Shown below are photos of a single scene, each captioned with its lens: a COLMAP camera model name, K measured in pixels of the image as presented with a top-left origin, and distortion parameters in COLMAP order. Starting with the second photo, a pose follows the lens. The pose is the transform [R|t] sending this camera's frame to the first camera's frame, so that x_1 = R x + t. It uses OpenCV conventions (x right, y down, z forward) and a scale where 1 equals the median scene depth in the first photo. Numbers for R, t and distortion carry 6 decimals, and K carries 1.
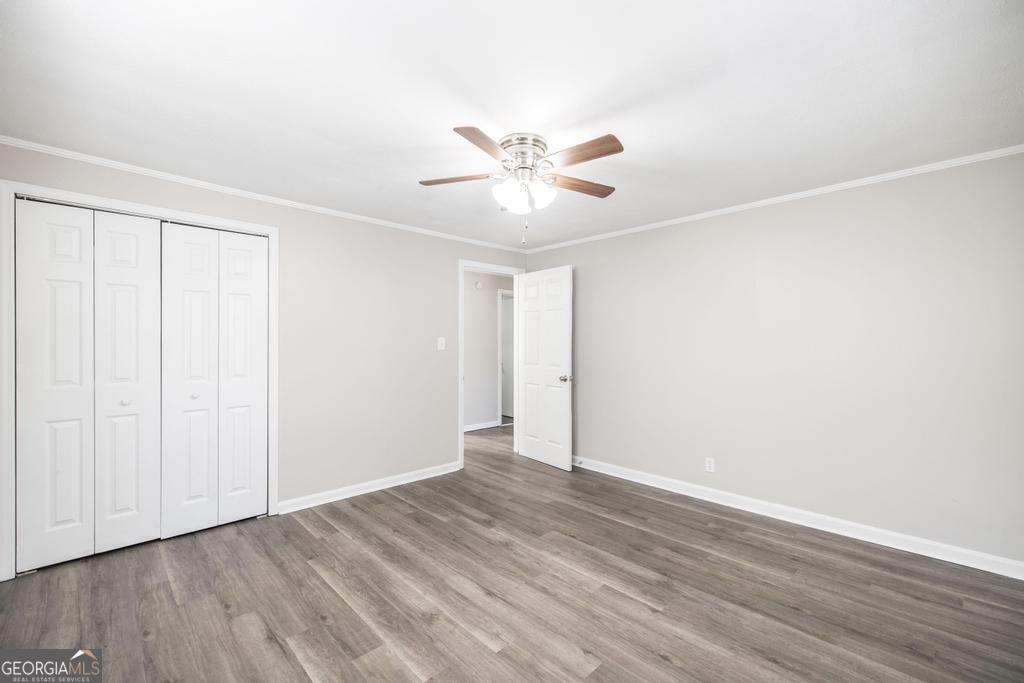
lens RADIAL K [[440.8, 0, 512.0], [0, 440.8, 340.7], [0, 0, 1]] dist [0.000485, 0.000176]
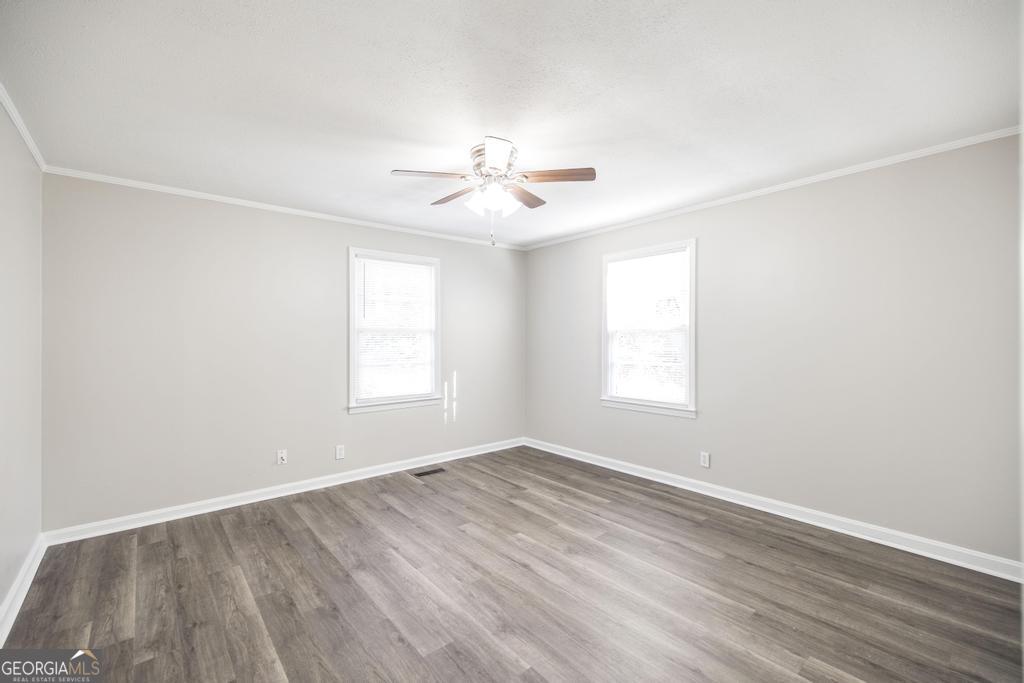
lens RADIAL K [[440.8, 0, 518.2], [0, 440.8, 338.1], [0, 0, 1]] dist [0.000485, 0.000176]
pose [[-0.999217, 0.001688, 0.039528, -0.073563], [0.001686, 0.999999, -0.000099, 0.003644], [-0.039528, -0.000033, -0.999218, 2.020178]]
